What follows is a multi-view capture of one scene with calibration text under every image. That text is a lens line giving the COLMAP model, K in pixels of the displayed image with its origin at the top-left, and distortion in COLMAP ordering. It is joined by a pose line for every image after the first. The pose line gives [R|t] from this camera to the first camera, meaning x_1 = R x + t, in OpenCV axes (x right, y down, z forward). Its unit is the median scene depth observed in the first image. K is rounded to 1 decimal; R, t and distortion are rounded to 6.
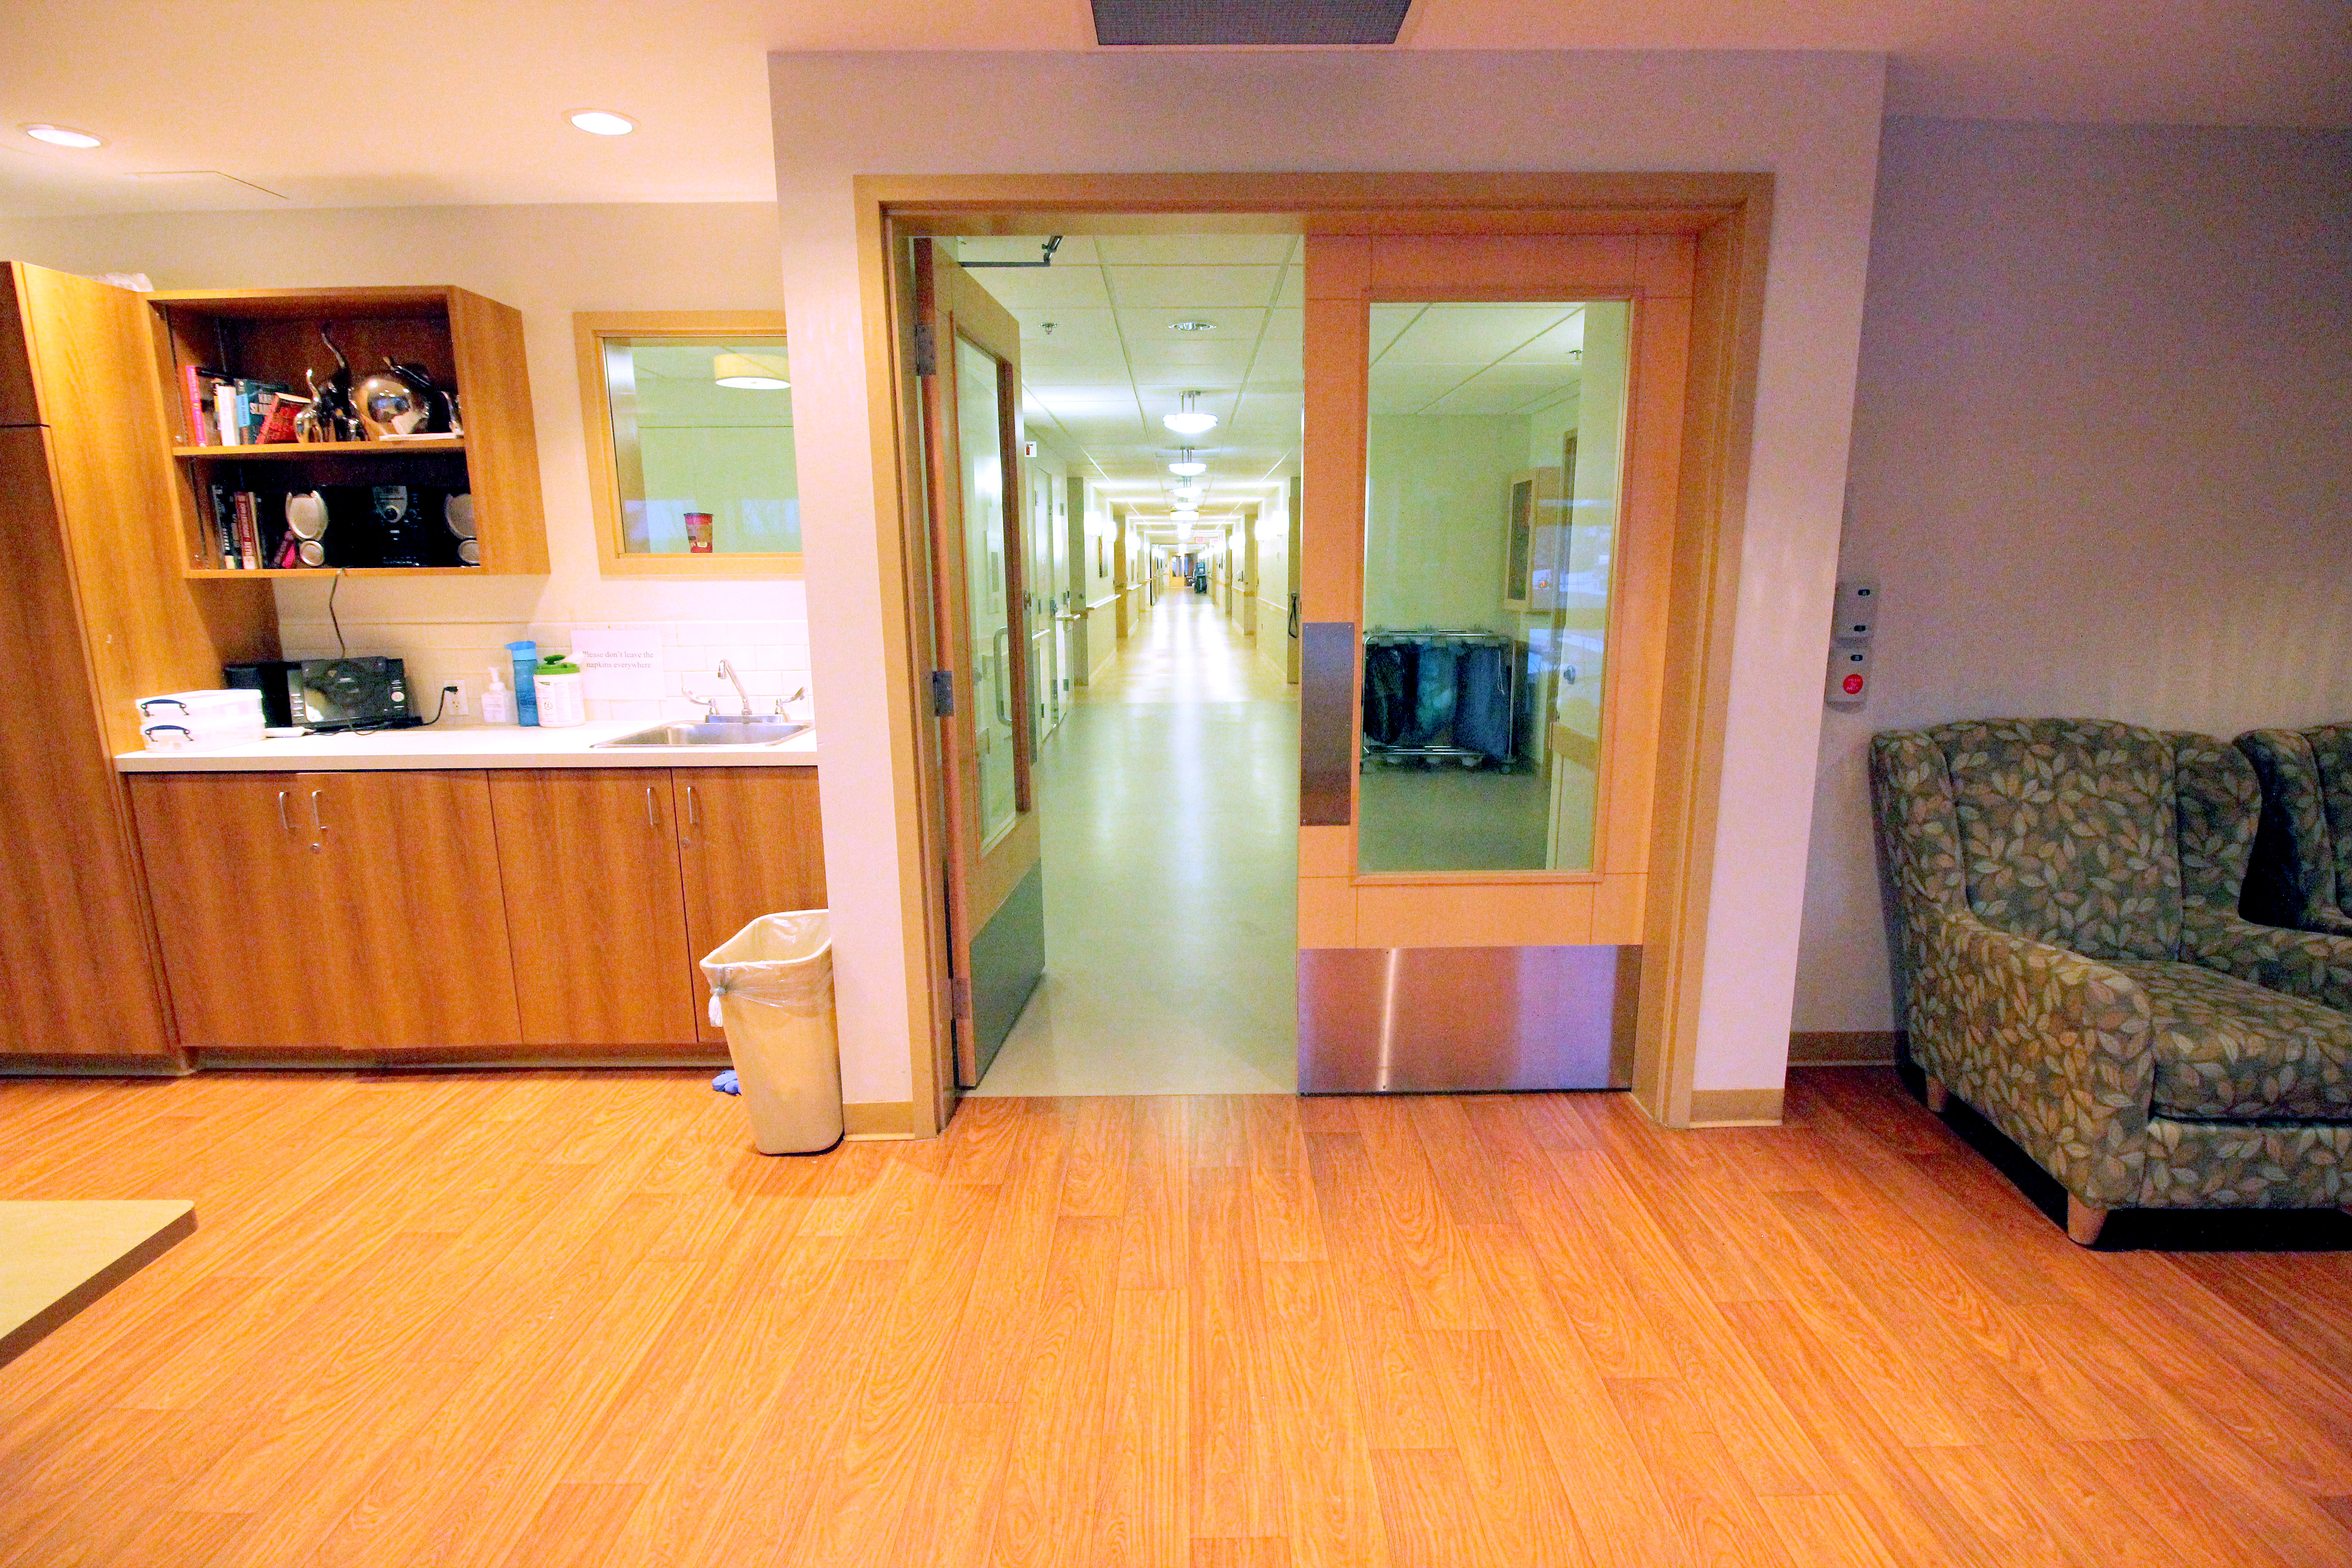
lens RADIAL K [[1087.6, 0, 1191.9], [0, 1087.6, 787.0], [0, 0, 1]] dist [0.000892, -0.013871]
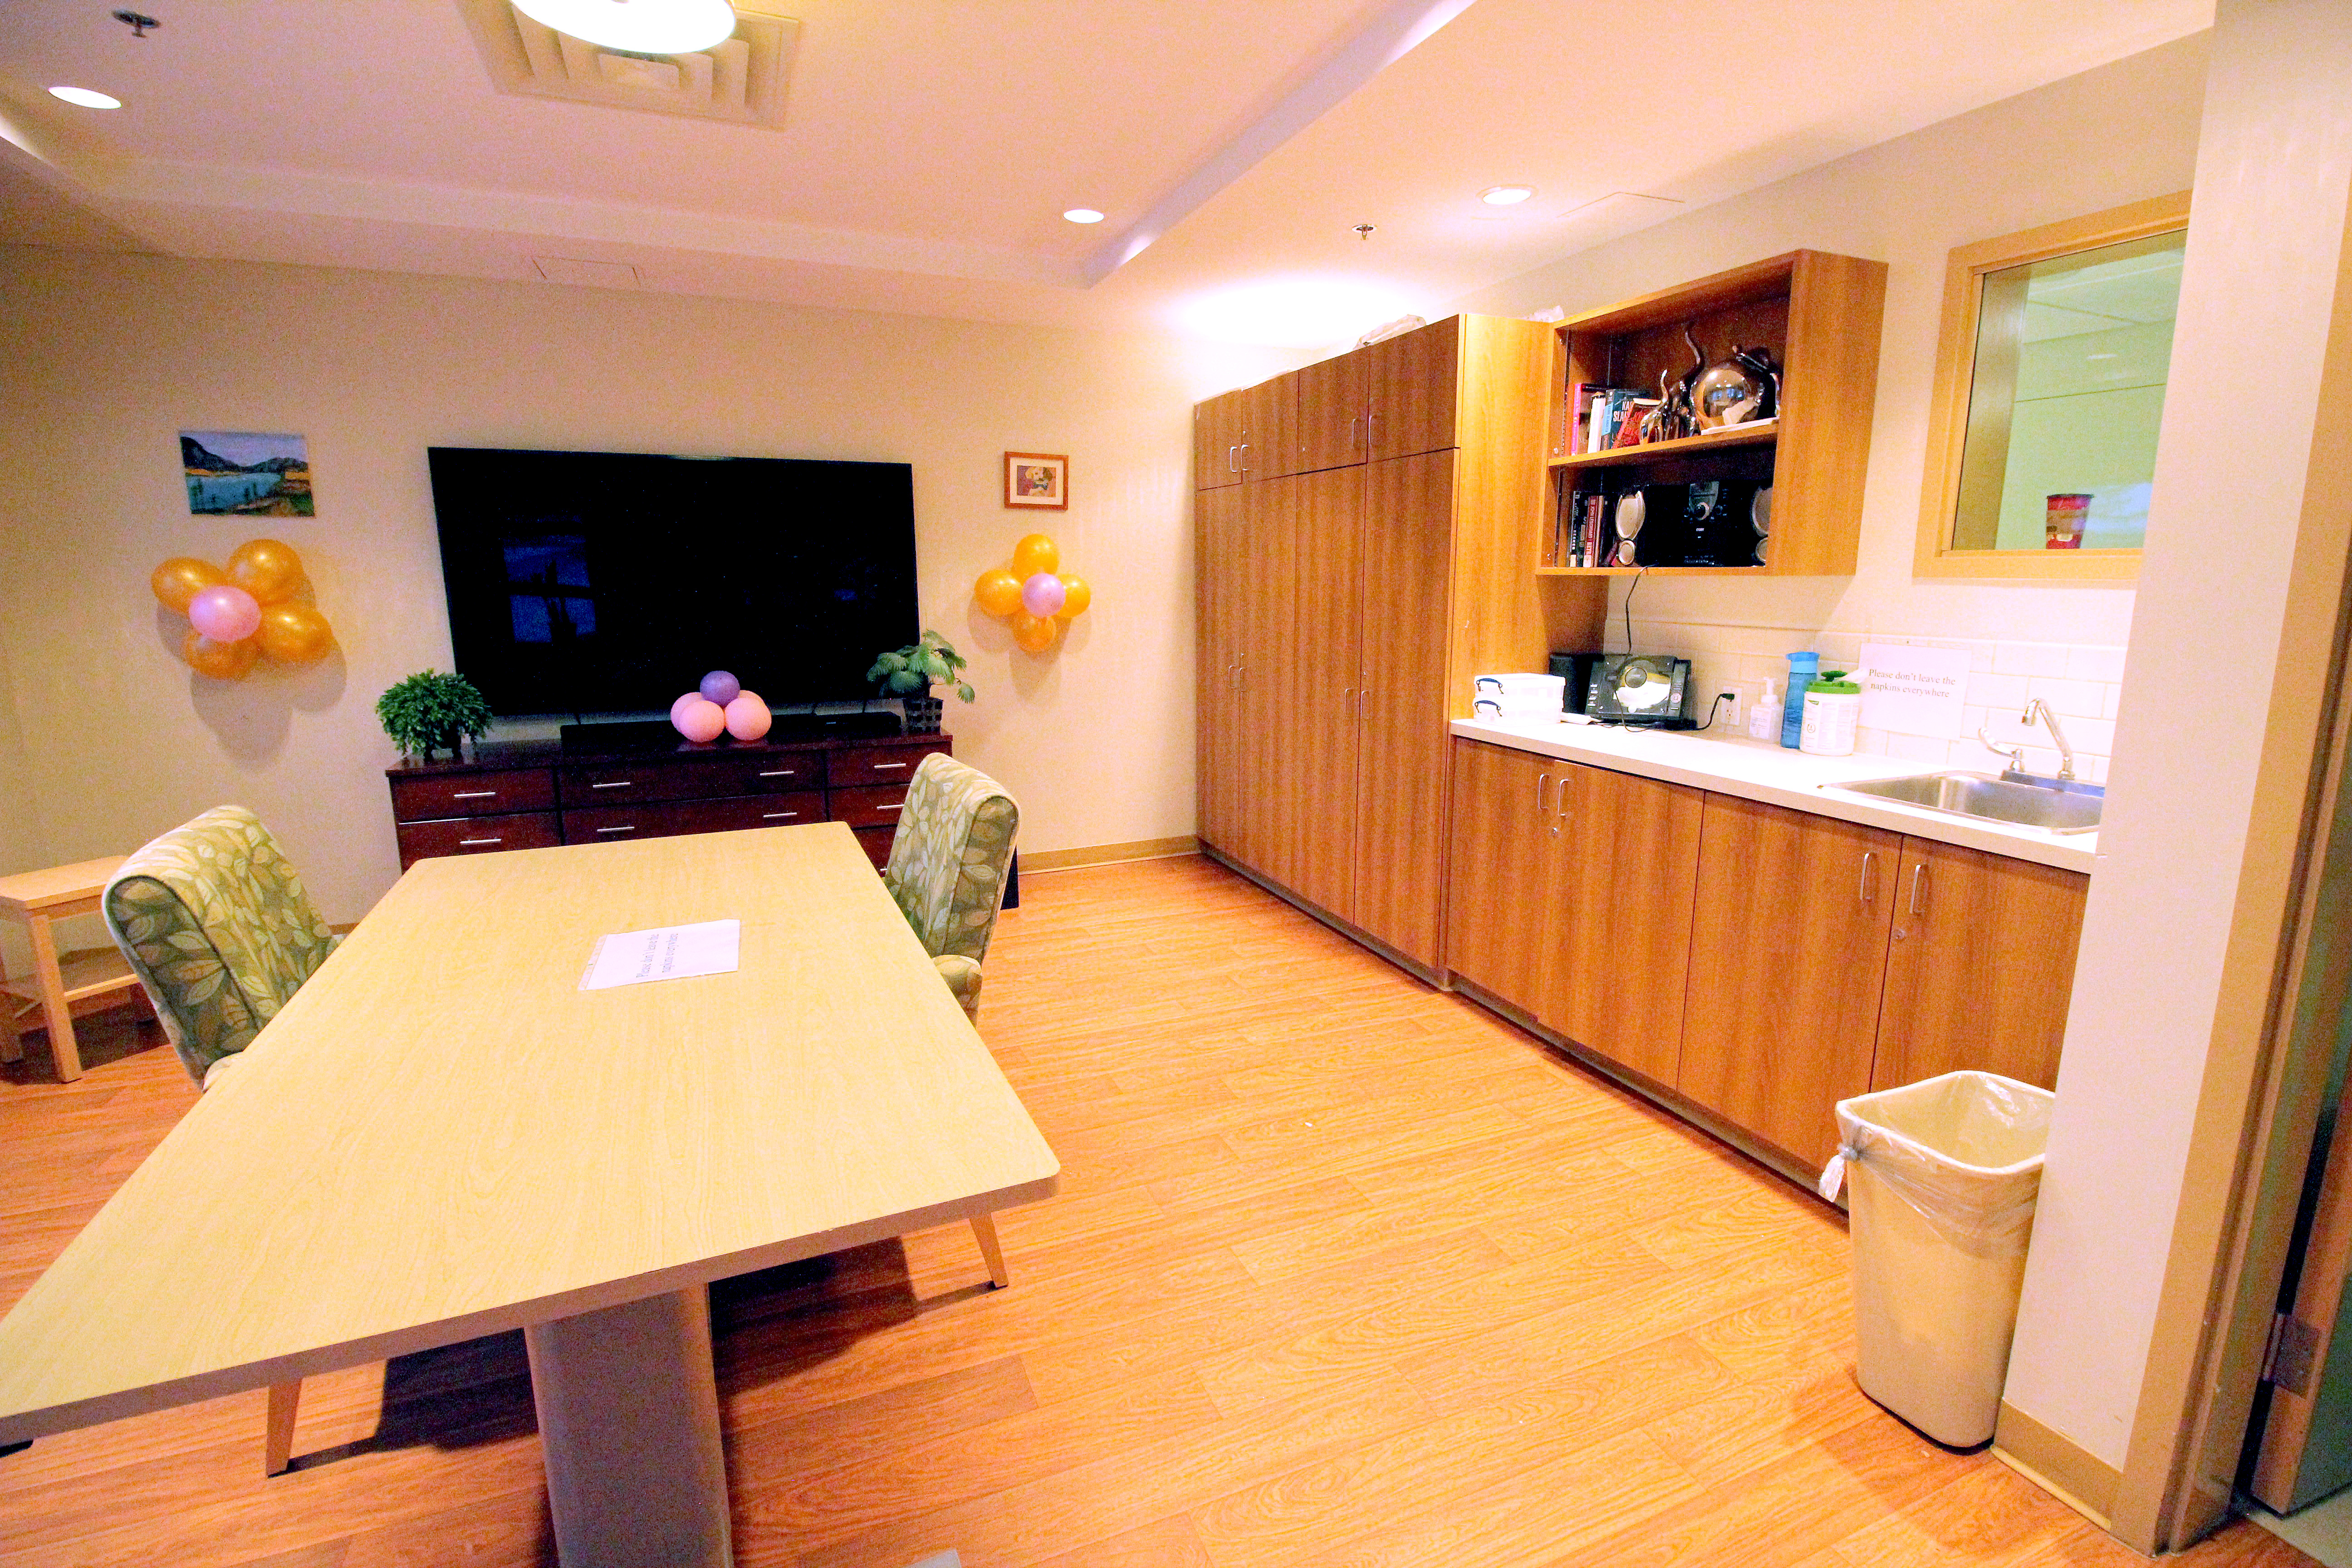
lens RADIAL K [[1089.7, 0, 1196.9], [0, 1089.7, 782.0], [0, 0, 1]] dist [0.001711, -0.013369]
pose [[0.387903, 0.179979, -0.903957, 0.006775], [-0.183414, 0.976208, 0.115659, -0.048005], [0.903267, 0.120934, 0.411685, 0.230755]]
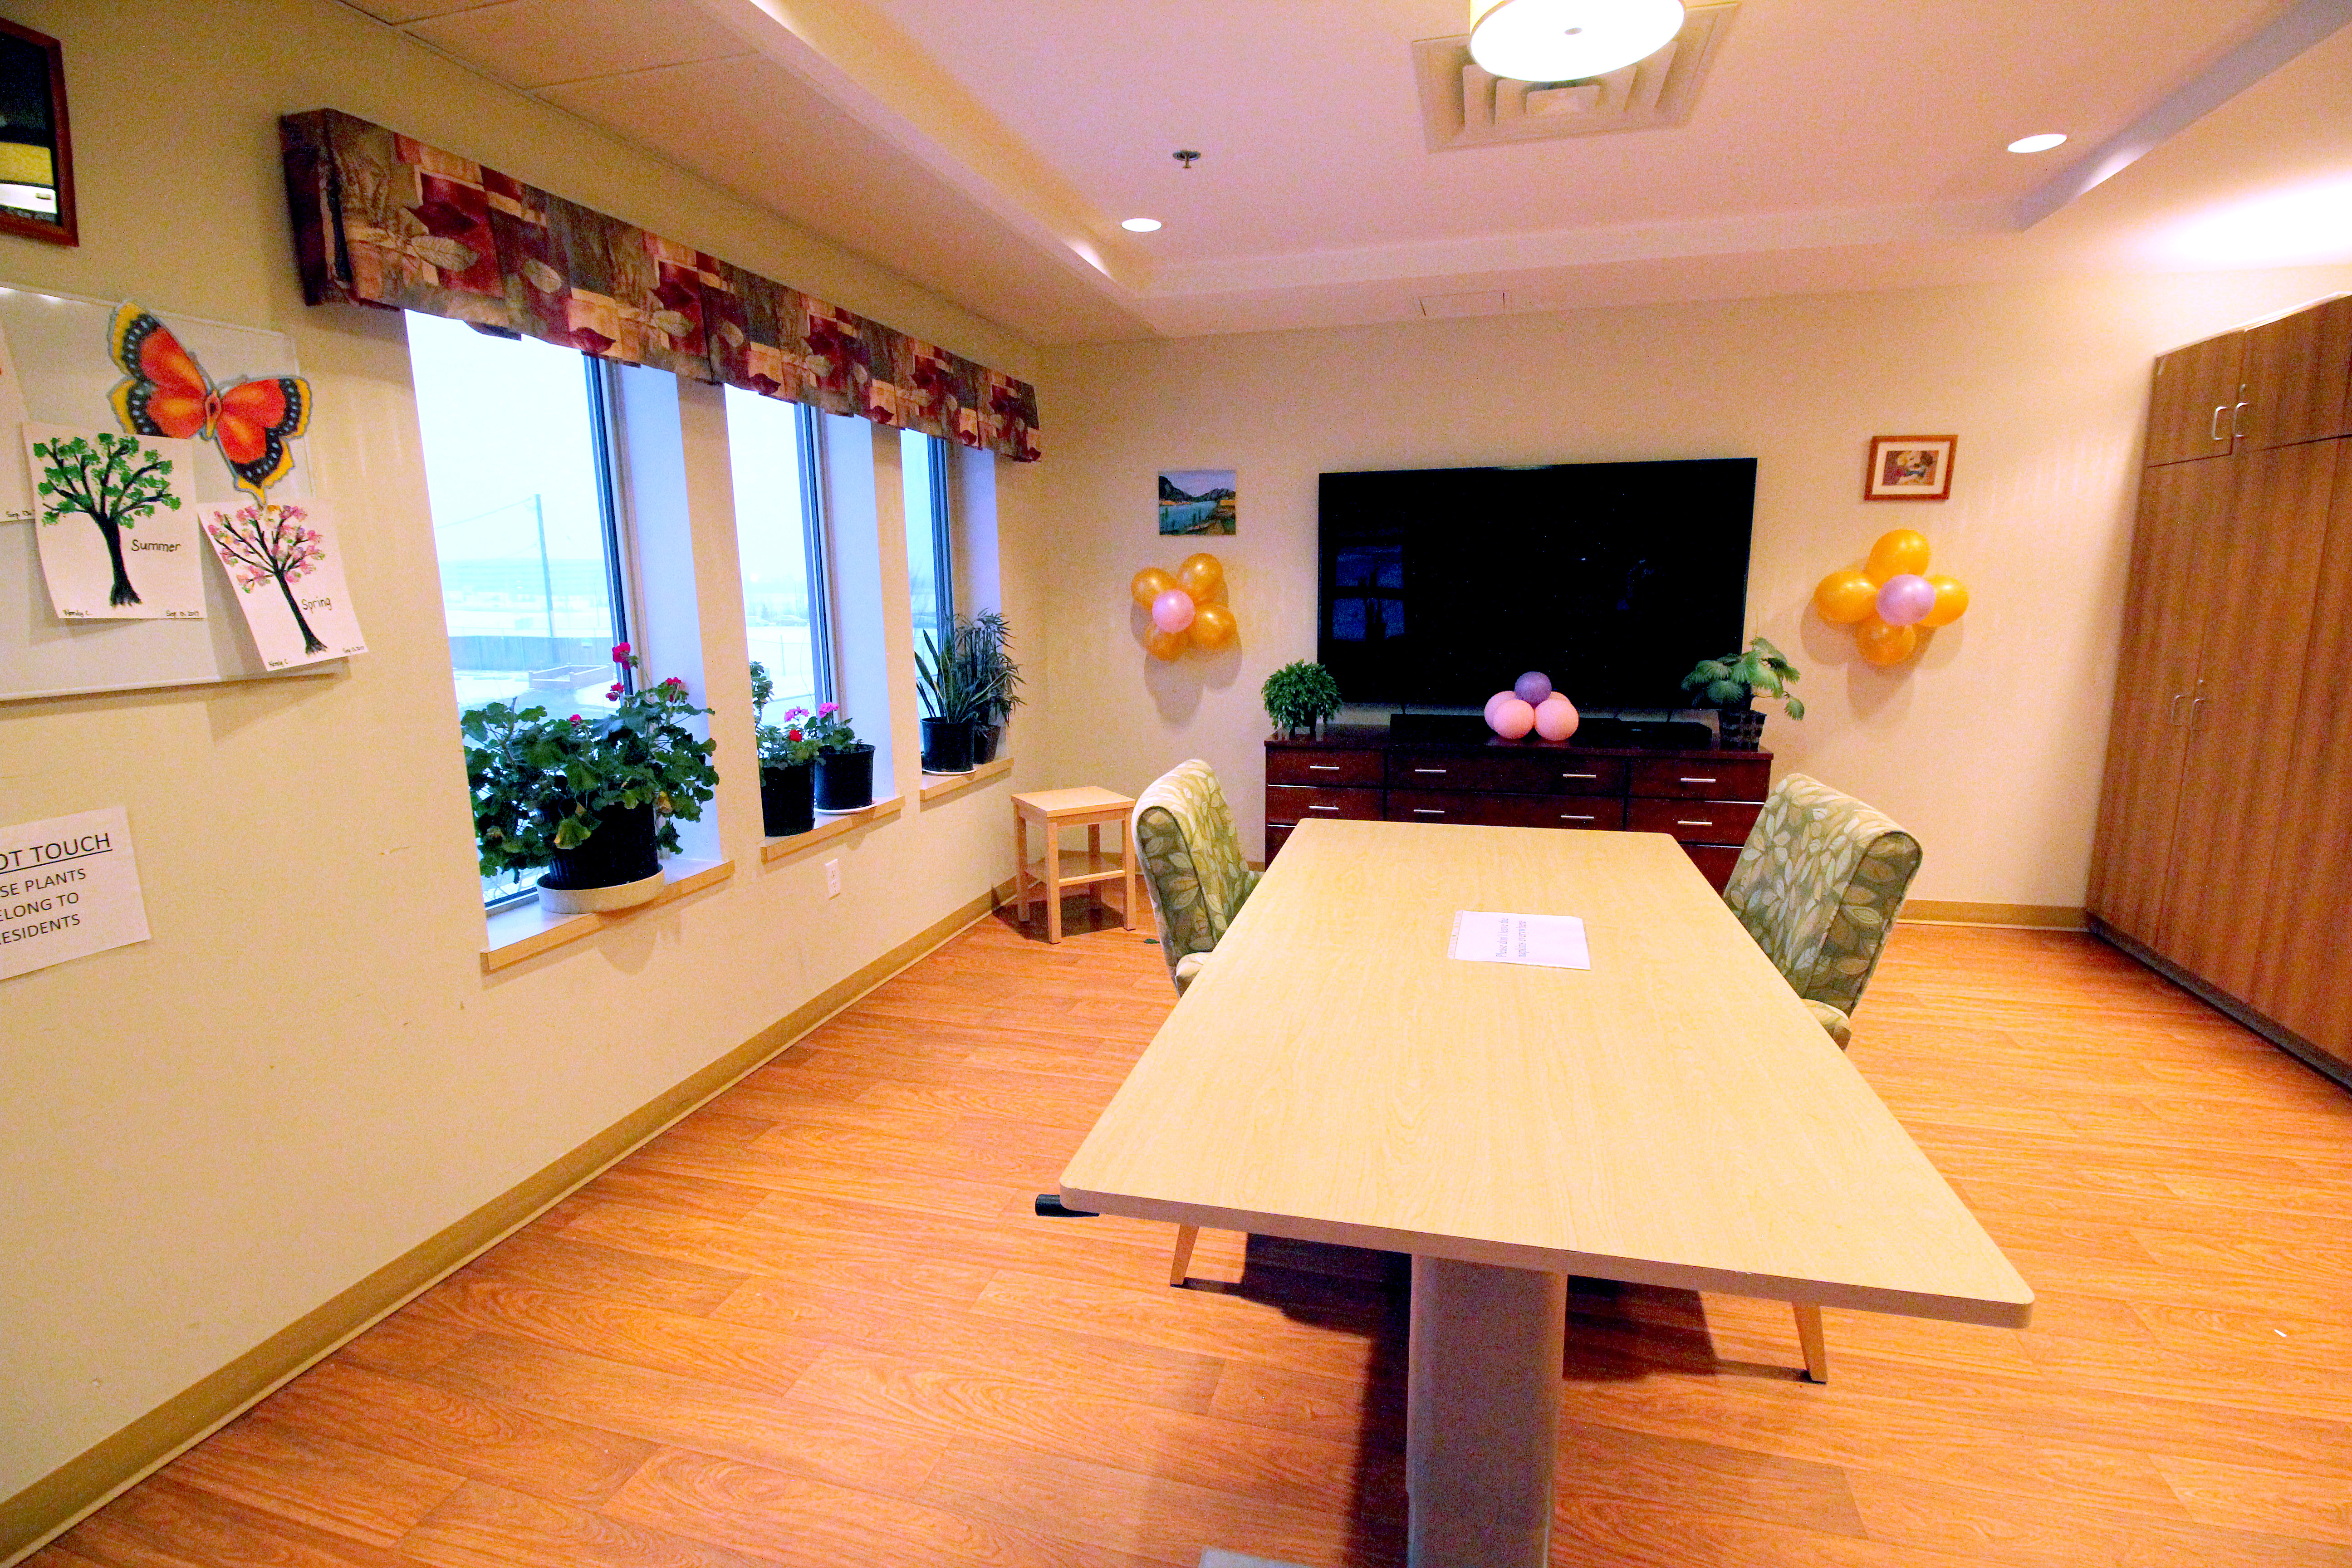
lens RADIAL K [[1088.3, 0, 1190.5], [0, 1088.3, 781.1], [0, 0, 1]] dist [0.000205, -0.013827]
pose [[-0.270713, 0.183091, -0.945088, -0.001330], [-0.178153, 0.955260, 0.236092, -0.034873], [0.946032, 0.232283, -0.225983, 0.165398]]
